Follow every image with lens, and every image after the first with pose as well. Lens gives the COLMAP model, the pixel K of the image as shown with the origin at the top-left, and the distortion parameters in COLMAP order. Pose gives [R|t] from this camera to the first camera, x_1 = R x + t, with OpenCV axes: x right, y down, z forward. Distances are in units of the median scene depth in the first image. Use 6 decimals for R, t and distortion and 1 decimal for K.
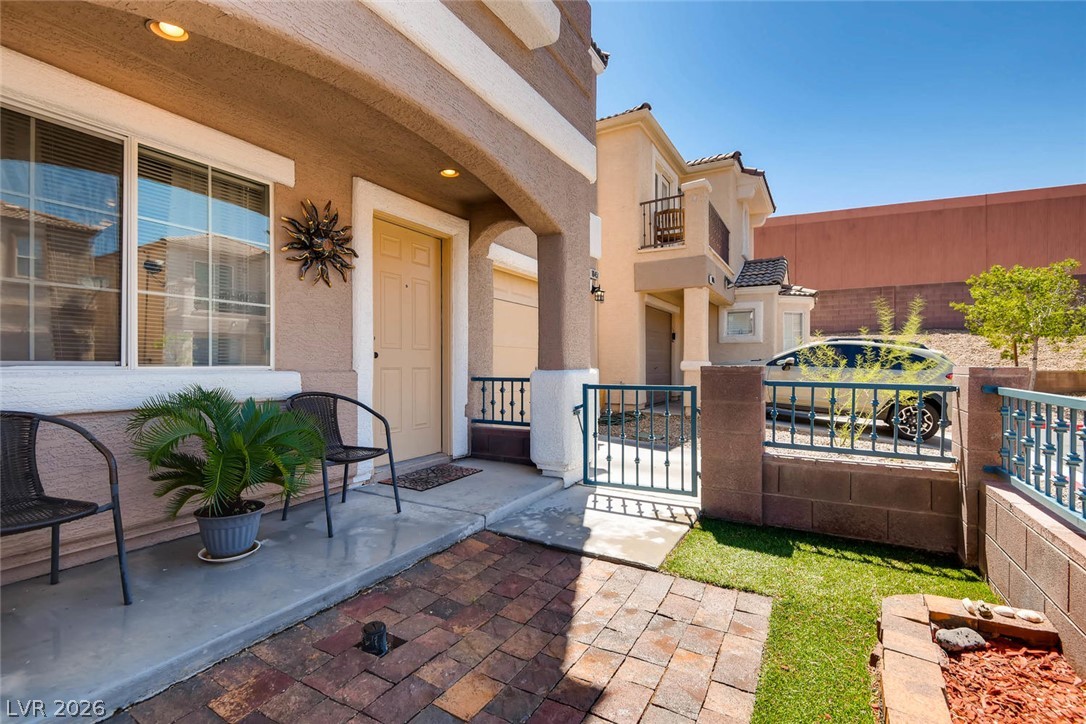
lens RADIAL K [[498.6, 0, 535.3], [0, 498.6, 353.3], [0, 0, 1]] dist [-0.011908, -0.000706]
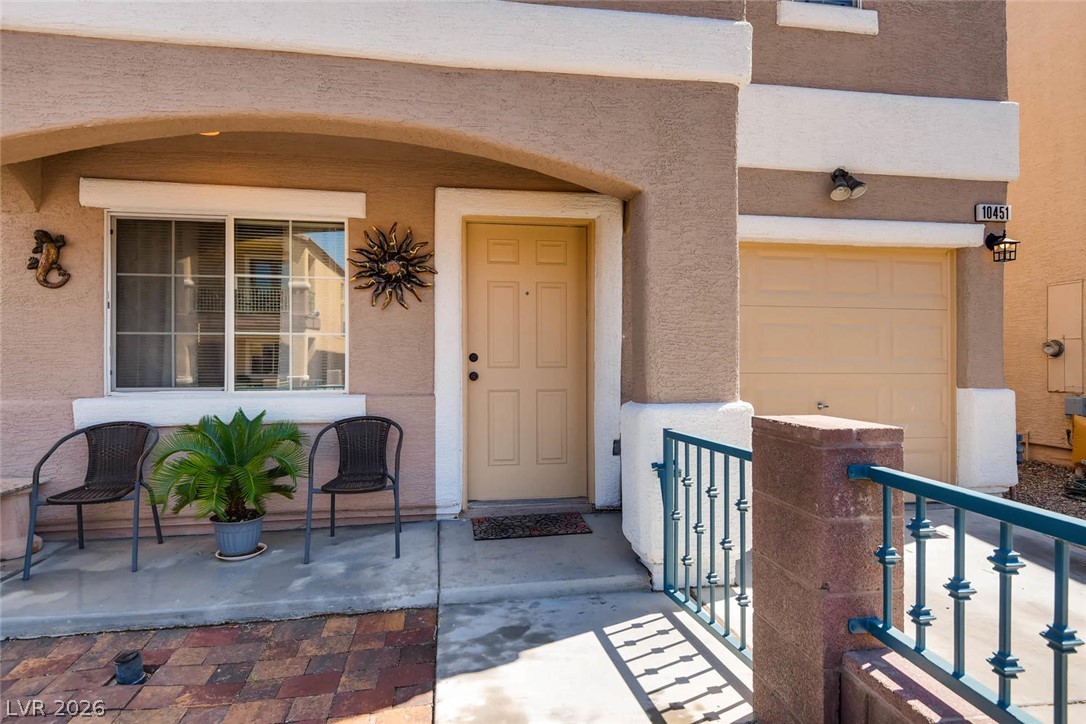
lens RADIAL K [[573.3, 0, 531.6], [0, 573.3, 346.2], [0, 0, 1]] dist [-0.002766, -0.000211]
pose [[0.623371, -0.026402, -0.781480, 0.640800], [0.020858, 0.999636, -0.017134, -0.035952], [0.781648, -0.005619, 0.623695, 0.502663]]
